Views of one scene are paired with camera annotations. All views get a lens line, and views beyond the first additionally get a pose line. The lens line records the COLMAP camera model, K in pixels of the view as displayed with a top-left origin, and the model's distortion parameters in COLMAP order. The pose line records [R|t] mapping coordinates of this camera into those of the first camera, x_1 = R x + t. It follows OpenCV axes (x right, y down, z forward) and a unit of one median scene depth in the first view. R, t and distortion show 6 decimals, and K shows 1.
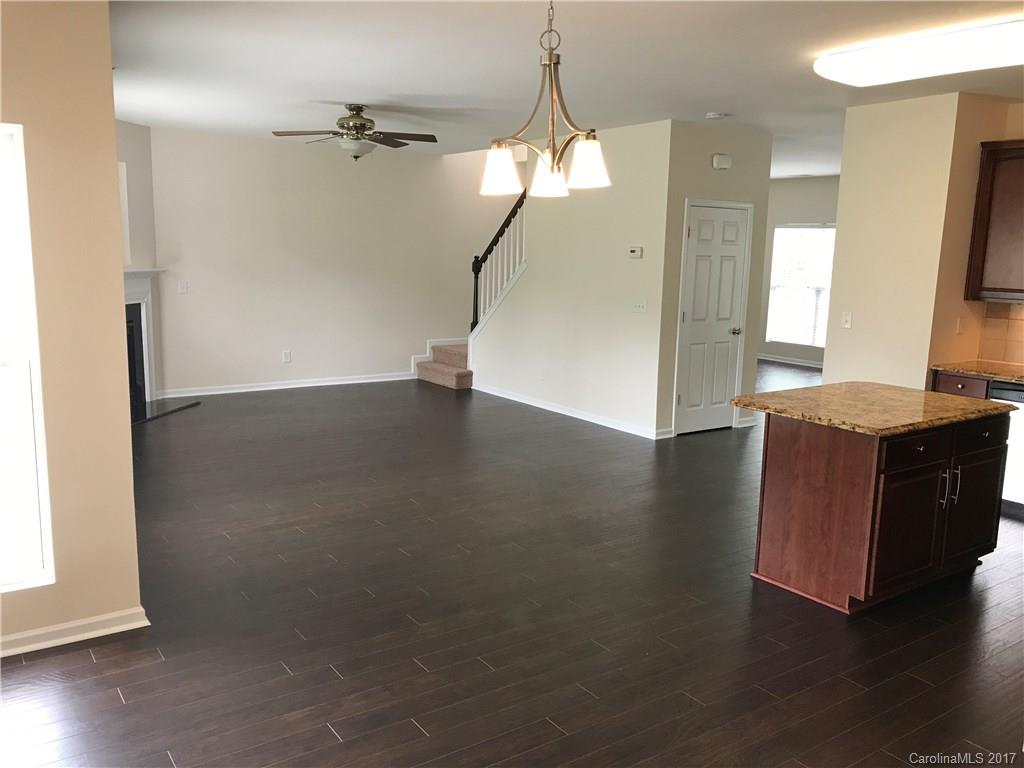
lens RADIAL K [[836.3, 0, 512.0], [0, 836.3, 384.0], [0, 0, 1]] dist [0.039161, -0.052977]
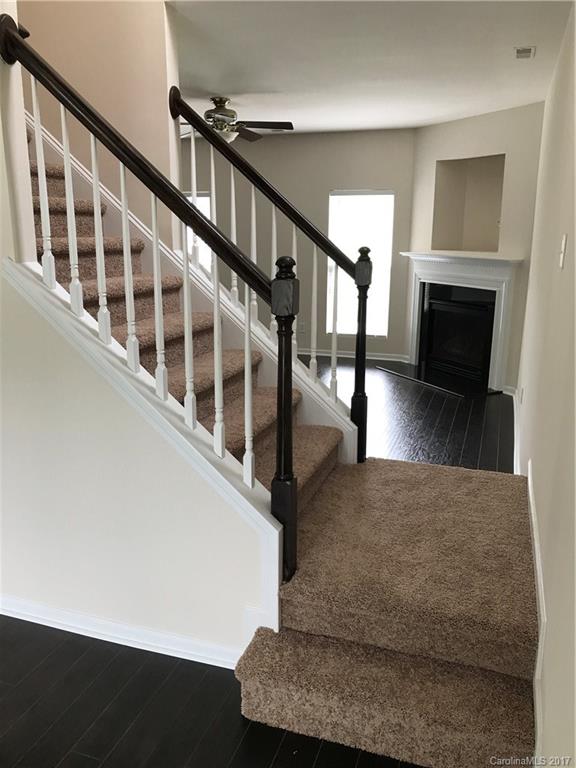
lens RADIAL K [[627.2, 0, 298.2], [0, 627.2, 380.8], [0, 0, 1]] dist [0.039161, -0.052977]
pose [[-0.806115, 0.108065, -0.581808, 0.179735], [-0.124955, 0.929931, 0.345854, -0.195052], [0.578416, 0.351498, -0.736128, 1.247022]]
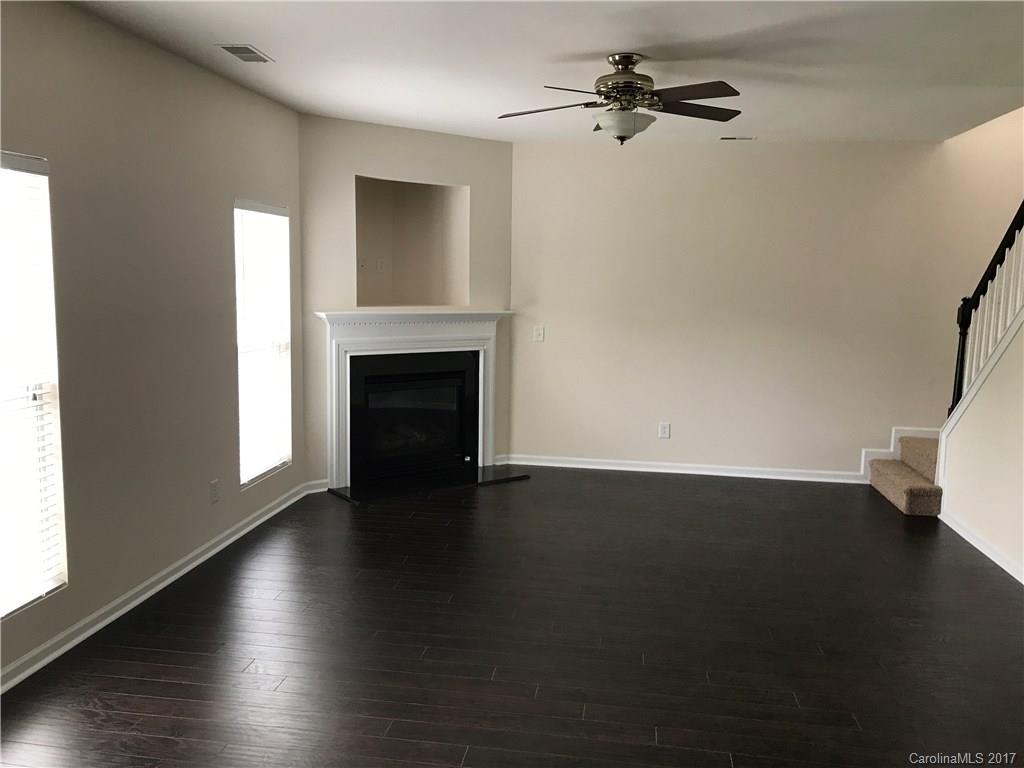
lens RADIAL K [[836.3, 0, 512.0], [0, 836.3, 384.0], [0, 0, 1]] dist [0.039161, -0.052977]
pose [[0.721294, 0.075561, -0.688495, 0.147712], [-0.114062, 0.993418, -0.010471, -0.050799], [0.683172, 0.086084, 0.725166, 0.363511]]
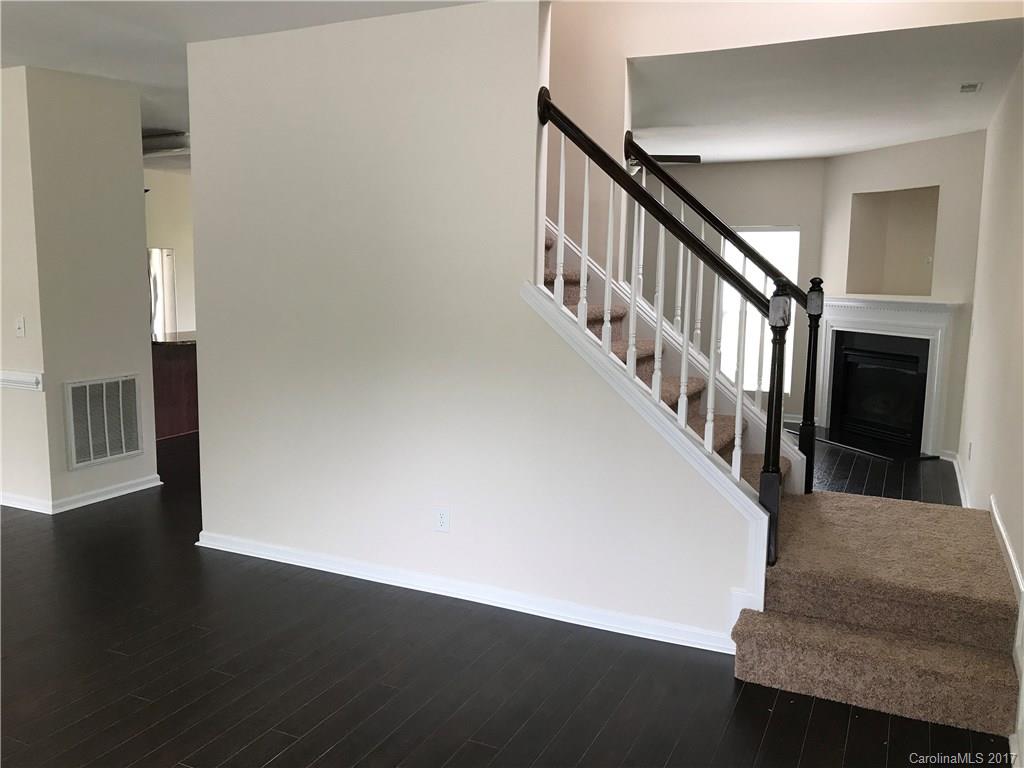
lens RADIAL K [[826.6, 0, 512.0], [0, 826.6, 384.0], [0, 0, 1]] dist [0.002003, 0.005637]
pose [[-0.879887, 0.026307, -0.474455, 0.303441], [-0.111453, 0.959189, 0.259876, -0.193722], [0.461928, 0.281541, -0.841045, 1.312357]]
